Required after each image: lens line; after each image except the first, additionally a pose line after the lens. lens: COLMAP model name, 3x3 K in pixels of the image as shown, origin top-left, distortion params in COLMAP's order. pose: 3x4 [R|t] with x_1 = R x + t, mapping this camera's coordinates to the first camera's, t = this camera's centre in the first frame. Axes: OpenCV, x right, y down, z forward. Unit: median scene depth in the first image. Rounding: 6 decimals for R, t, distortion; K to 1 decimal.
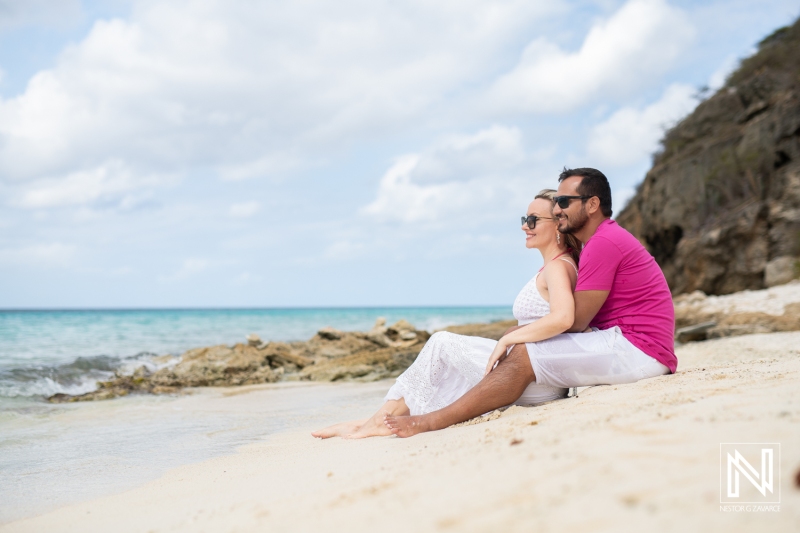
lens RADIAL K [[1135.1, 0, 400.0], [0, 1135.1, 267.4], [0, 0, 1]] dist [-0.039271, 0.000000]
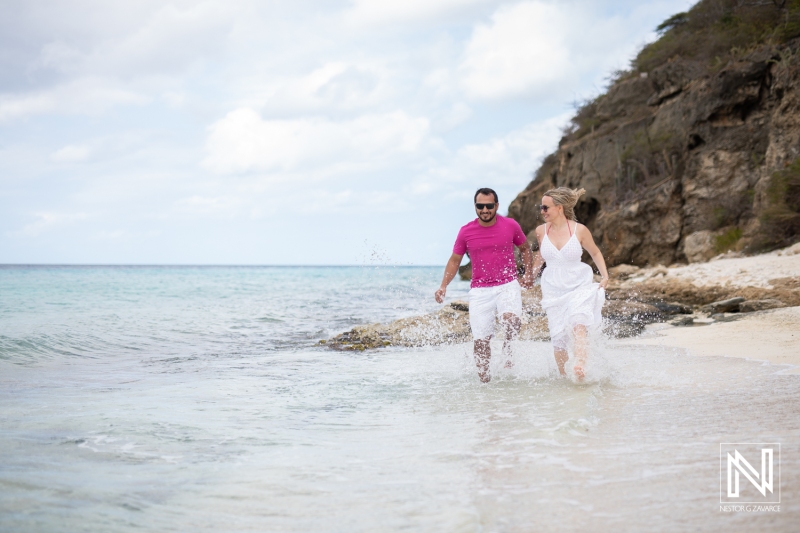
lens RADIAL K [[1135.1, 0, 395.3], [0, 1135.1, 270.1], [0, 0, 1]] dist [-0.039271, 0.000000]
pose [[0.992519, 0.008964, 0.121758, -0.081189], [-0.013752, 0.999162, 0.038545, -0.007847], [-0.121311, -0.039931, 0.991811, -0.065844]]
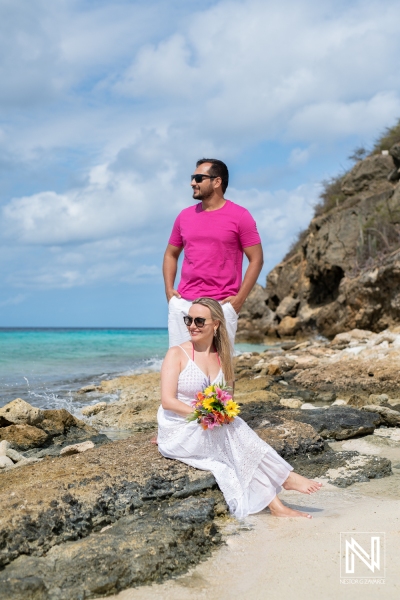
lens RADIAL K [[851.3, 0, 202.2], [0, 851.3, 296.9], [0, 0, 1]] dist [-0.039271, 0.000000]
pose [[0.994093, 0.014858, 0.107506, 0.012975], [-0.014770, 0.999890, -0.001616, -0.002451], [-0.107518, 0.000018, 0.994203, 0.154164]]
